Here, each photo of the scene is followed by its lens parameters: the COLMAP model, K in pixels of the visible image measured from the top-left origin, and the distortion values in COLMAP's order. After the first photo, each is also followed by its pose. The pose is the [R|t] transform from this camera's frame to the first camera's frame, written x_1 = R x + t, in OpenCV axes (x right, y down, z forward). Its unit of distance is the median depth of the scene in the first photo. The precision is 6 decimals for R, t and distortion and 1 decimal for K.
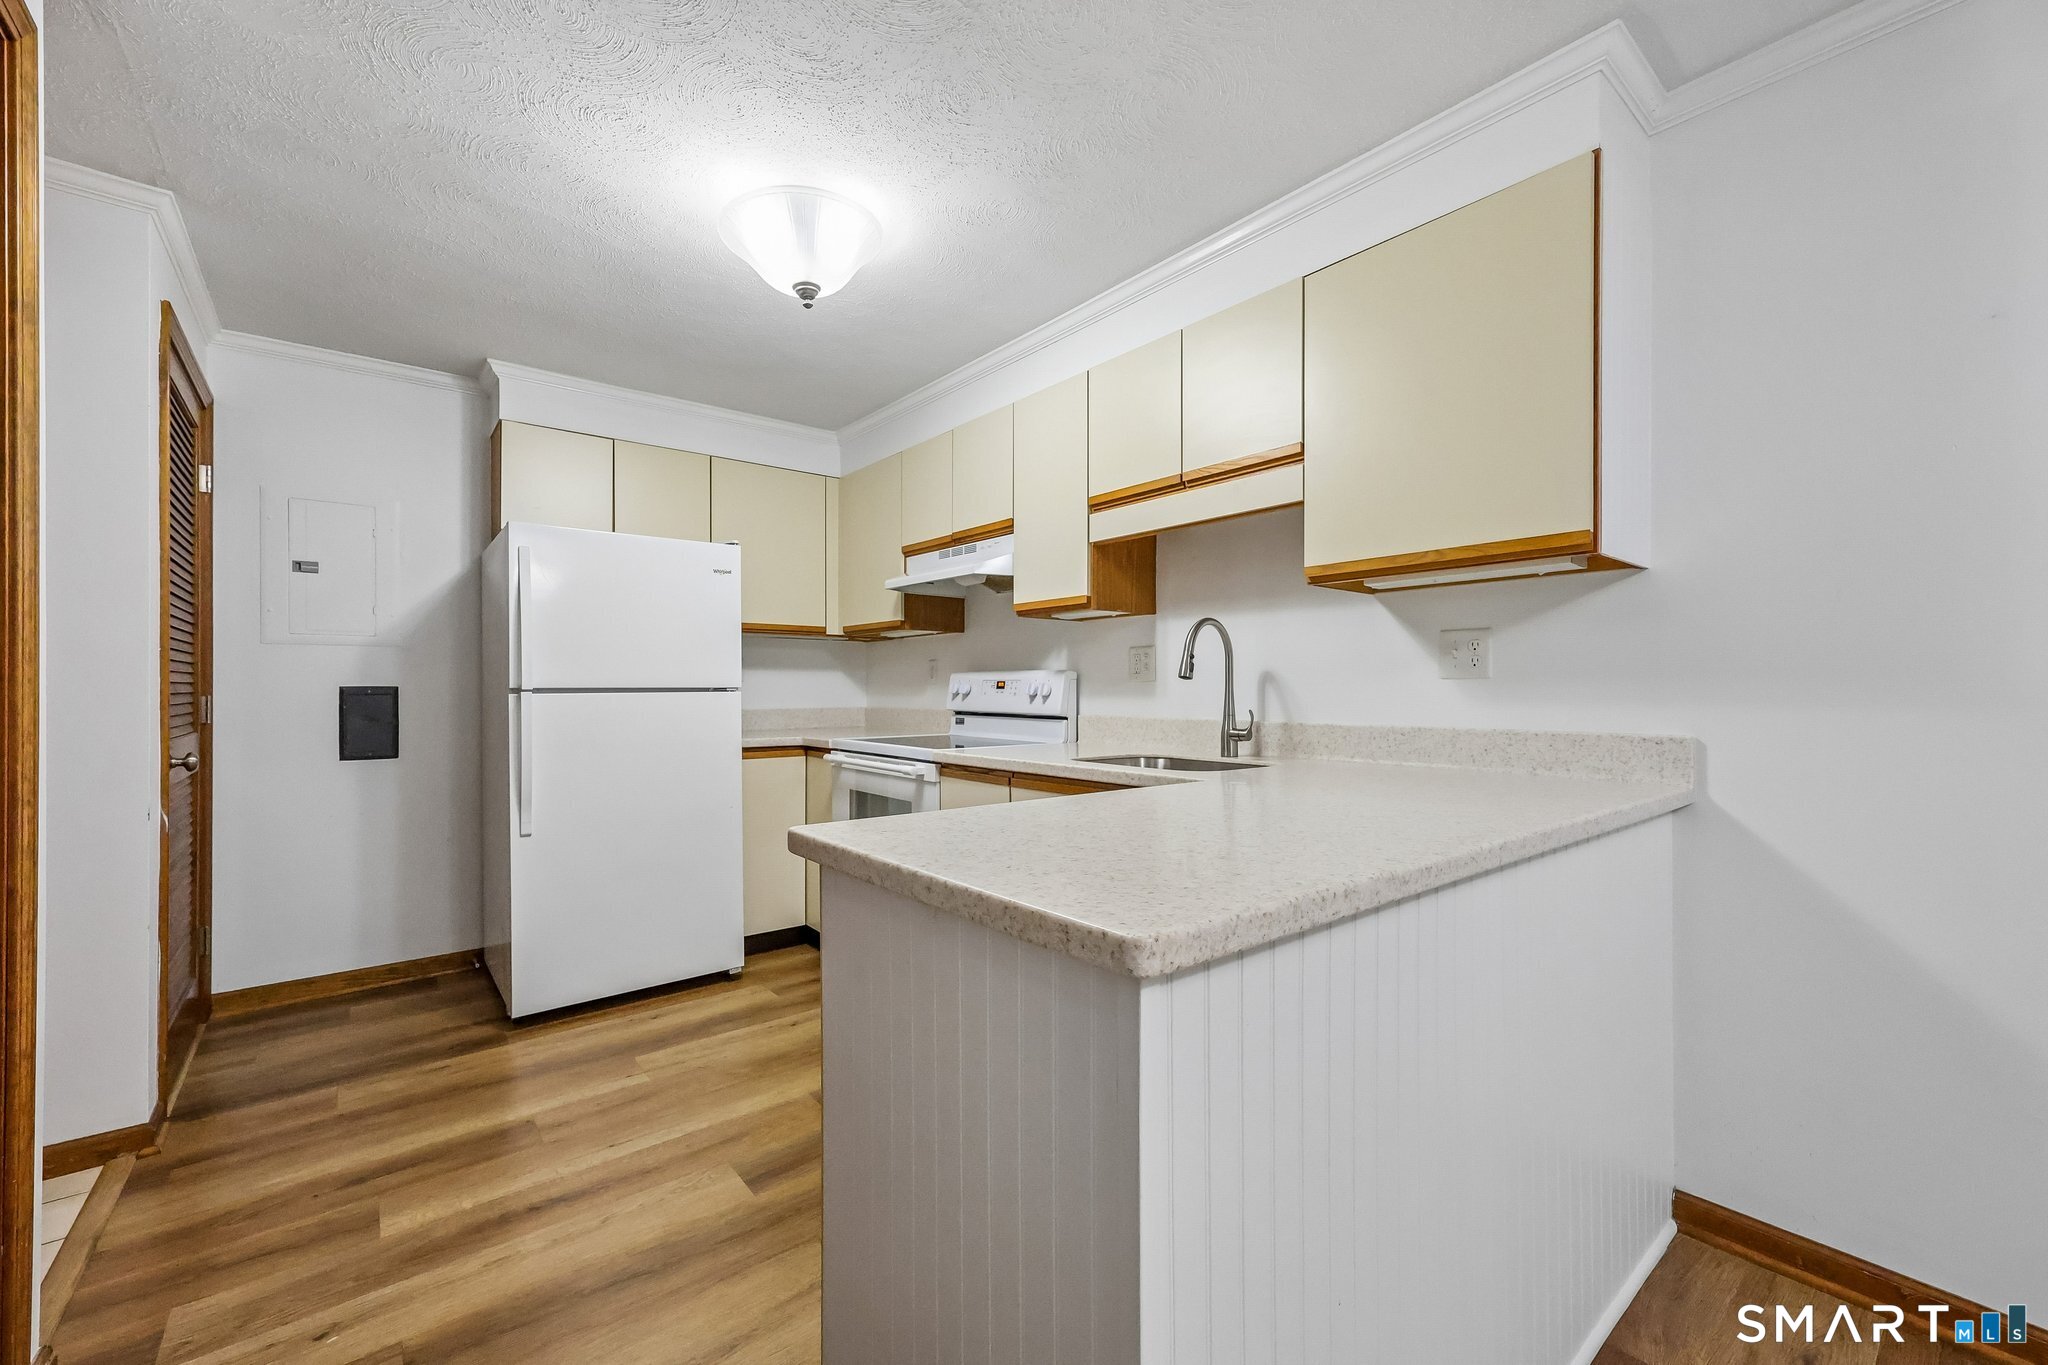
lens RADIAL K [[829.3, 0, 1025.5], [0, 829.3, 687.0], [0, 0, 1]] dist [0.010967, 0.000460]
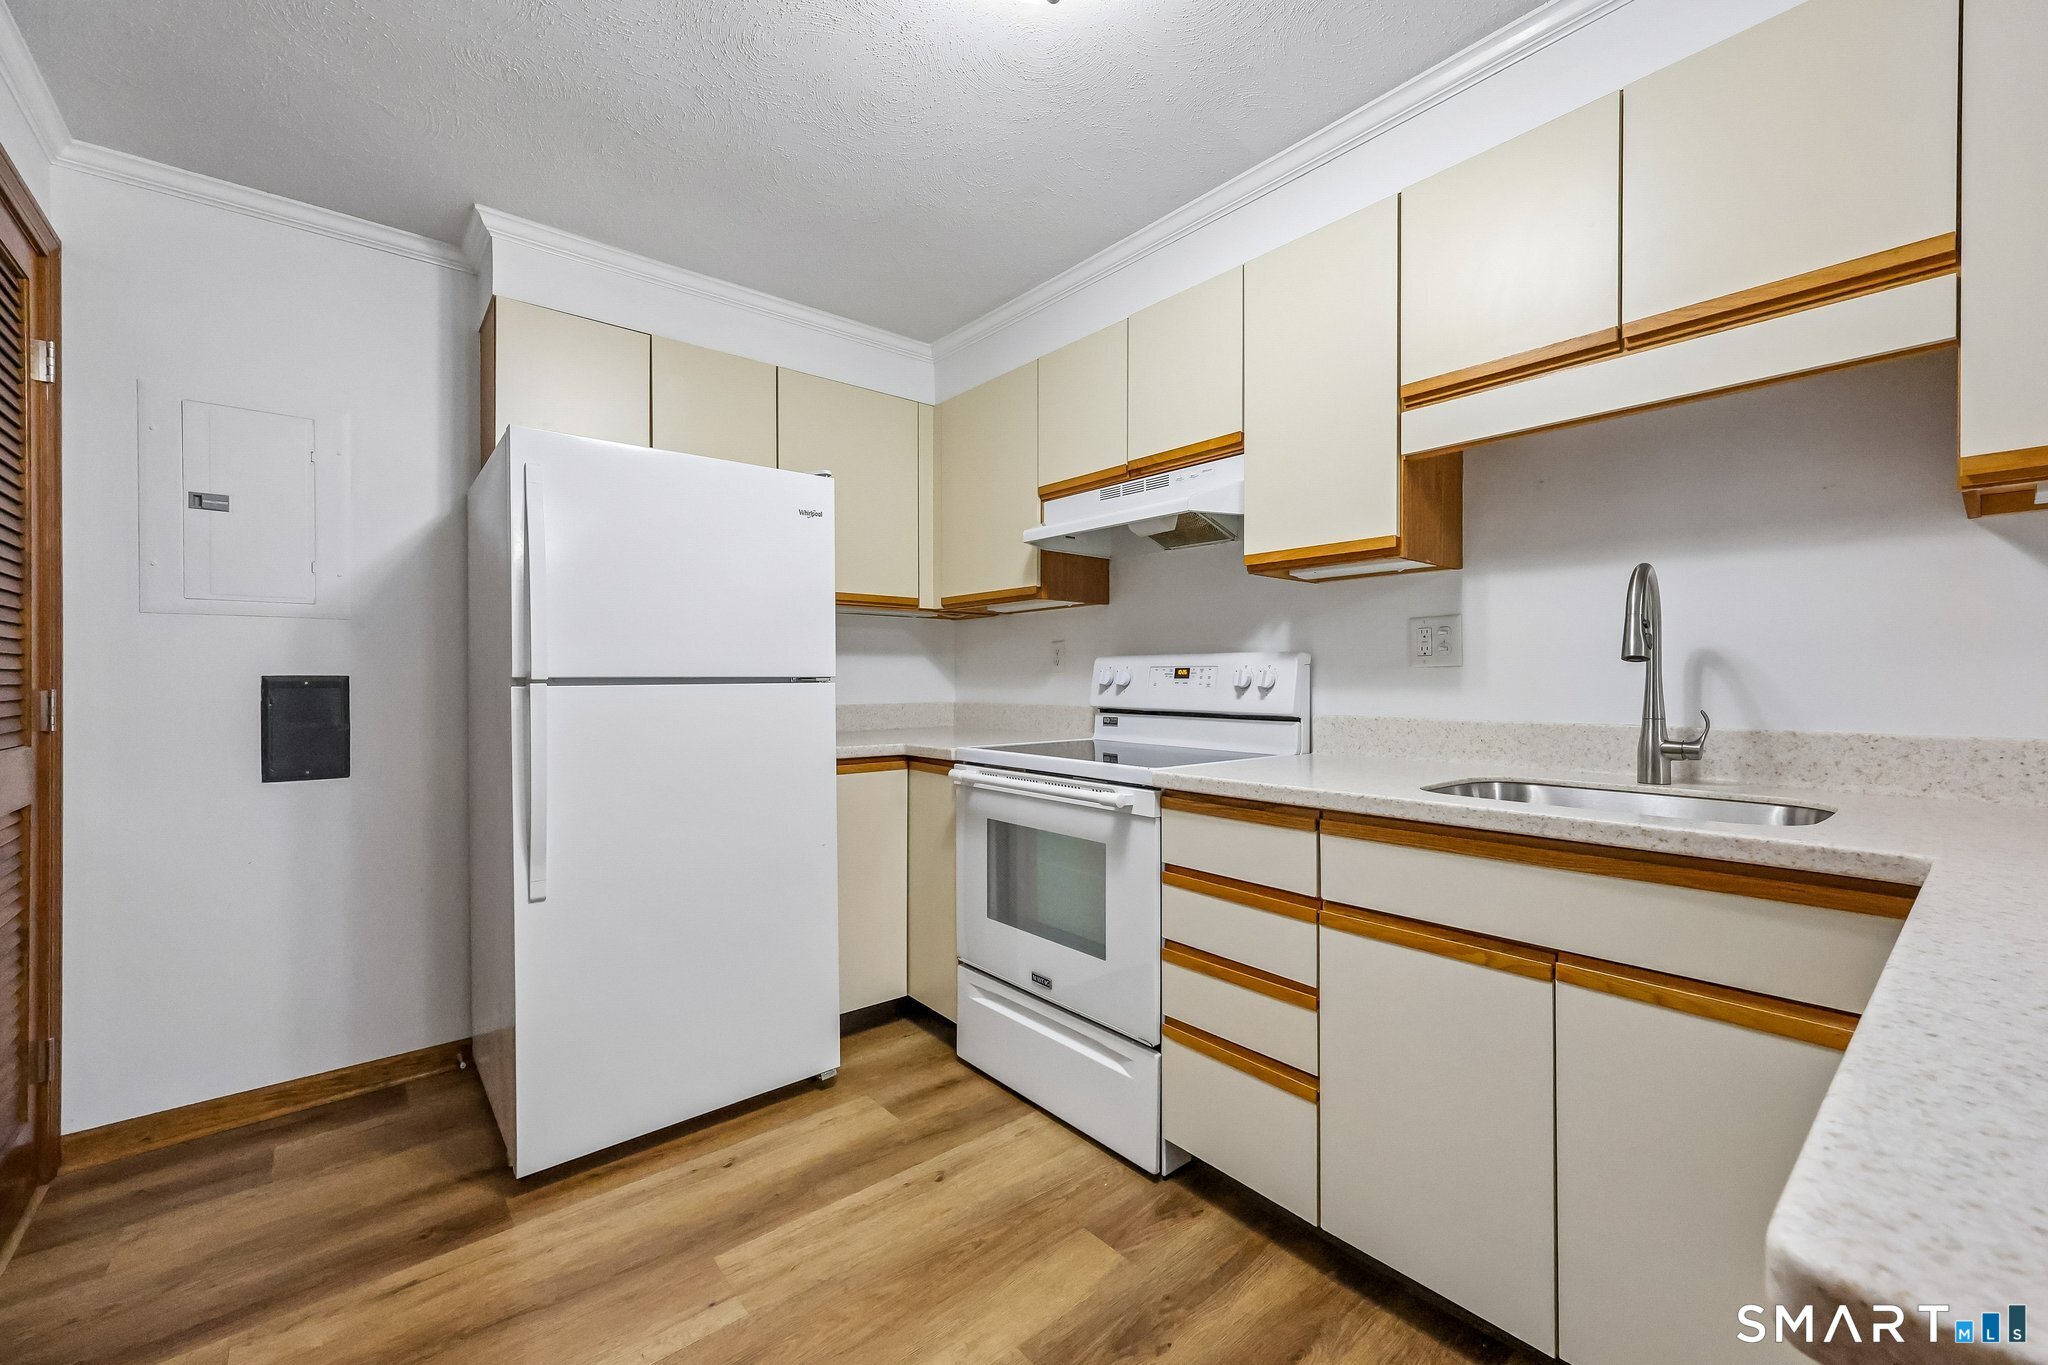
lens RADIAL K [[829.3, 0, 1024.4], [0, 829.3, 679.4], [0, 0, 1]] dist [0.010967, 0.000460]
pose [[0.999892, -0.001202, 0.014662, -0.204399], [0.001171, 0.999997, 0.002166, 0.001499], [-0.014665, -0.002148, 0.999890, 0.305580]]
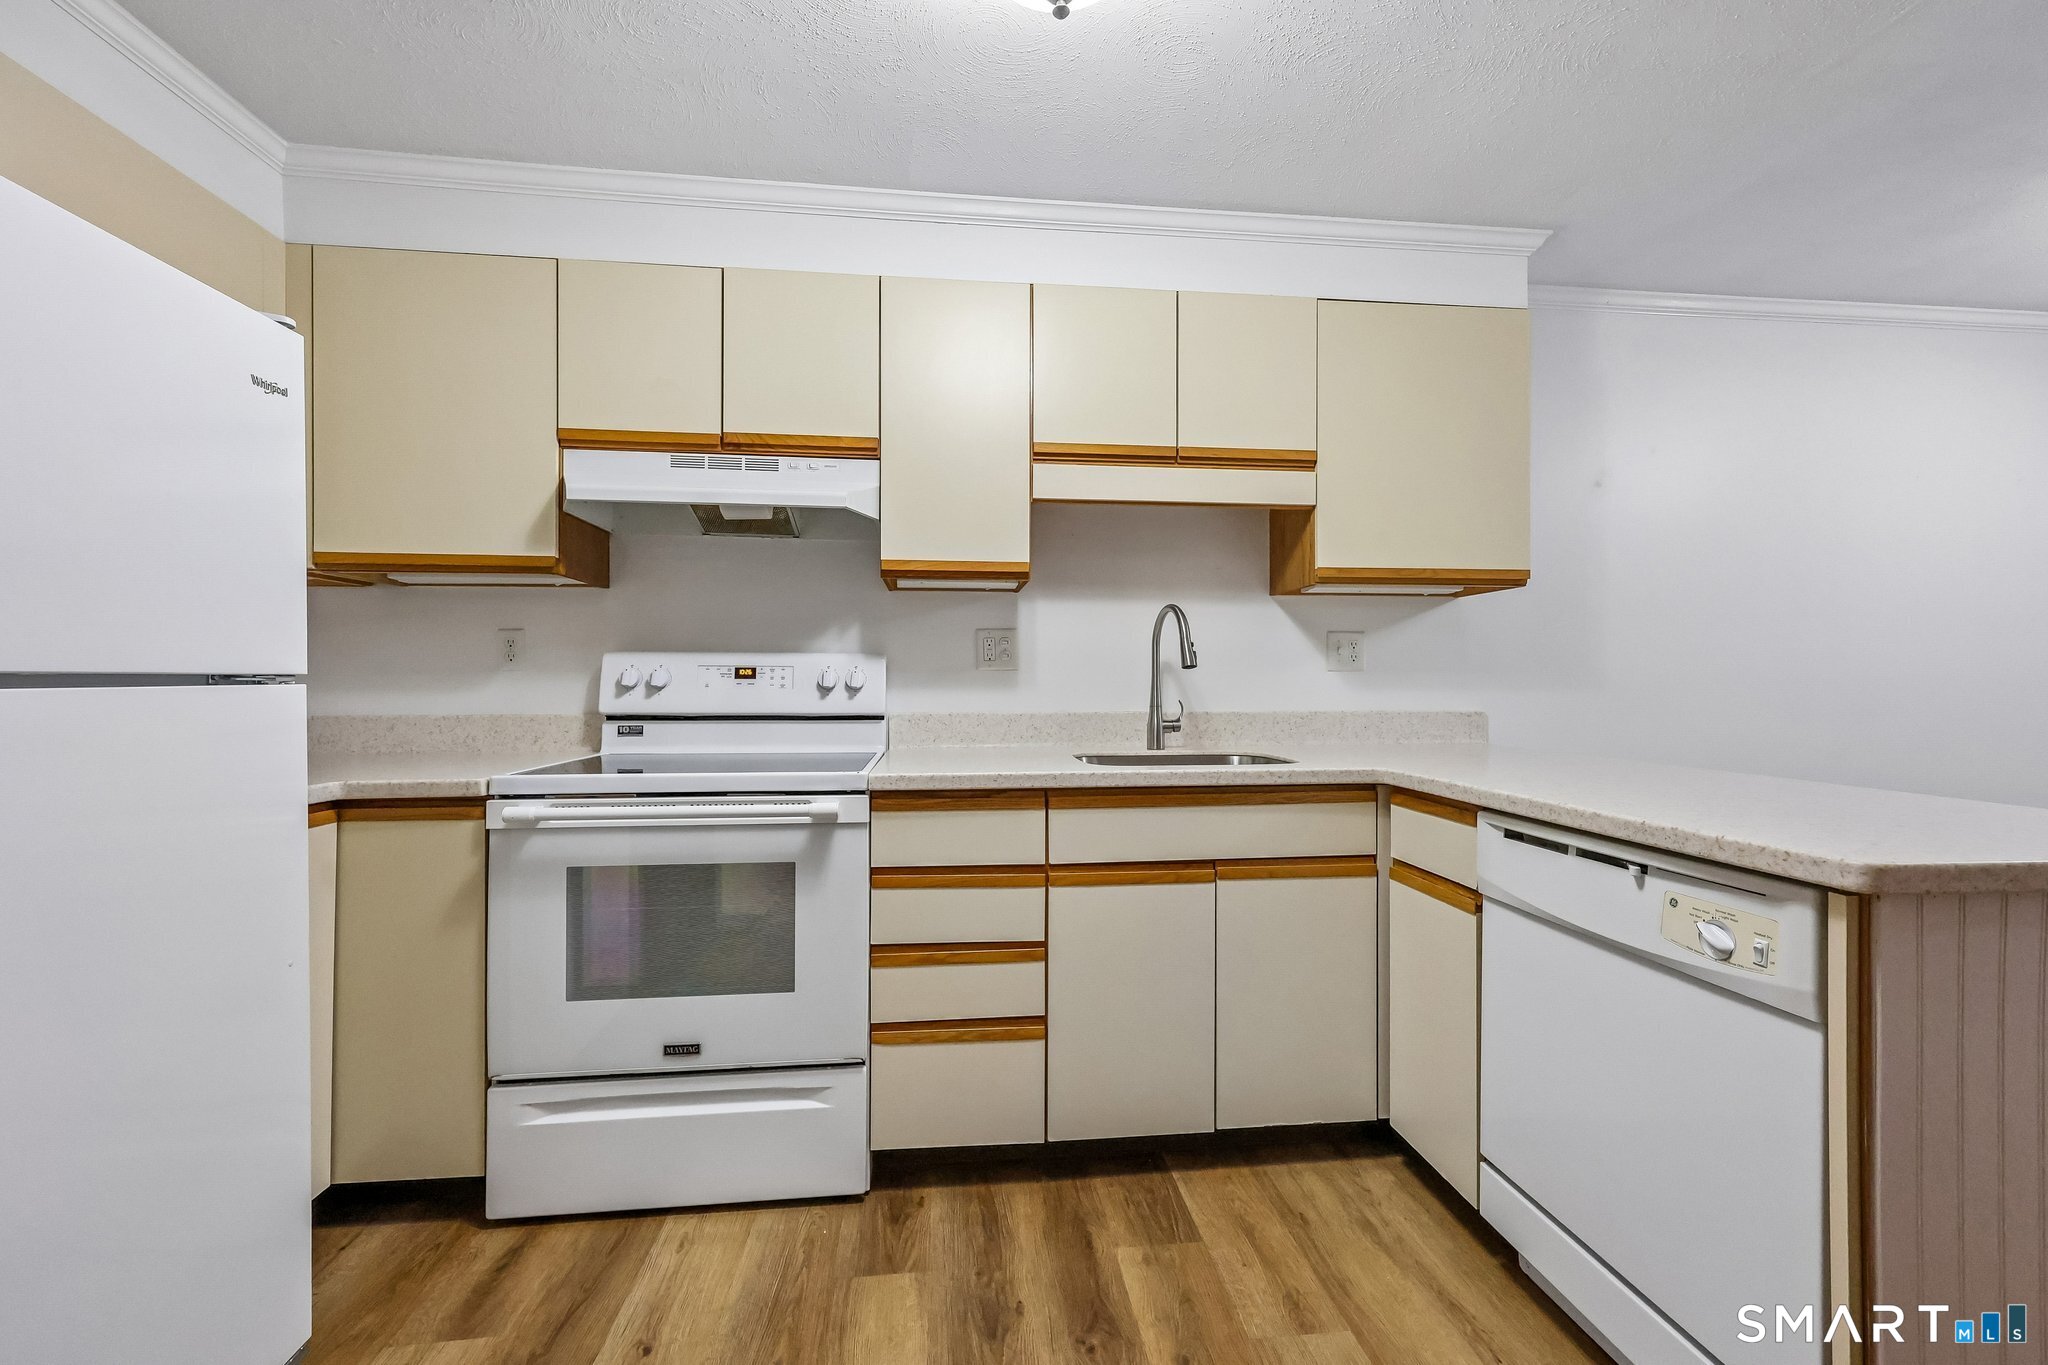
lens RADIAL K [[829.3, 0, 1038.4], [0, 829.3, 679.7], [0, 0, 1]] dist [0.010967, 0.000460]
pose [[0.542254, 0.001803, 0.840213, -0.531166], [-0.002094, 0.999997, -0.000794, 0.003232], [-0.840212, -0.001329, 0.542256, 0.492184]]
